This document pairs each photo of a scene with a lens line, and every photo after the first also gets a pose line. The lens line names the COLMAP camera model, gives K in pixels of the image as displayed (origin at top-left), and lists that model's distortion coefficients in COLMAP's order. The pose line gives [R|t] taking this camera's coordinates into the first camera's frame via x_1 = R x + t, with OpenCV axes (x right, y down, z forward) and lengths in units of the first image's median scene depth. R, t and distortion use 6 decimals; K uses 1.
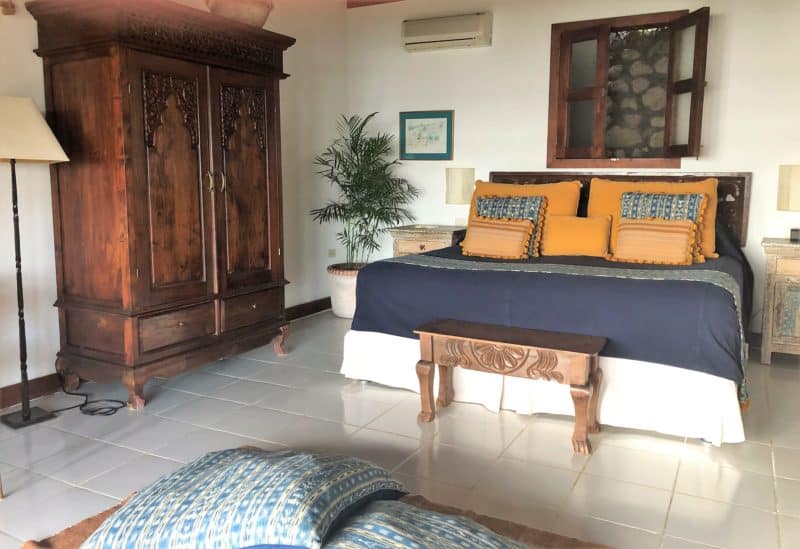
lens RADIAL K [[647.3, 0, 394.6], [0, 647.3, 250.2], [0, 0, 1]] dist [0.019776, -0.003738]
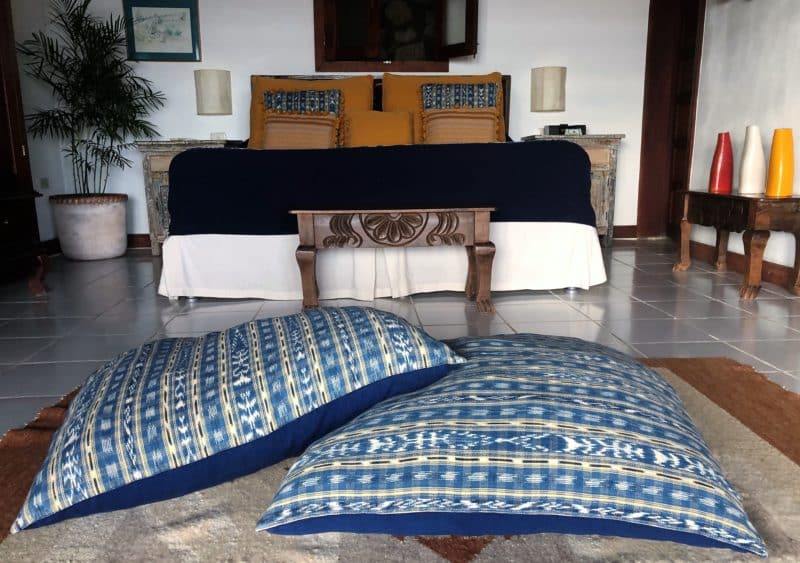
lens RADIAL K [[676.5, 0, 402.3], [0, 676.5, 284.2], [0, 0, 1]] dist [0.025473, -0.008030]
pose [[0.856089, -0.111379, 0.504685, -0.209981], [0.071838, 0.992667, 0.097214, 0.102841], [-0.511812, -0.046969, 0.857813, 0.126981]]
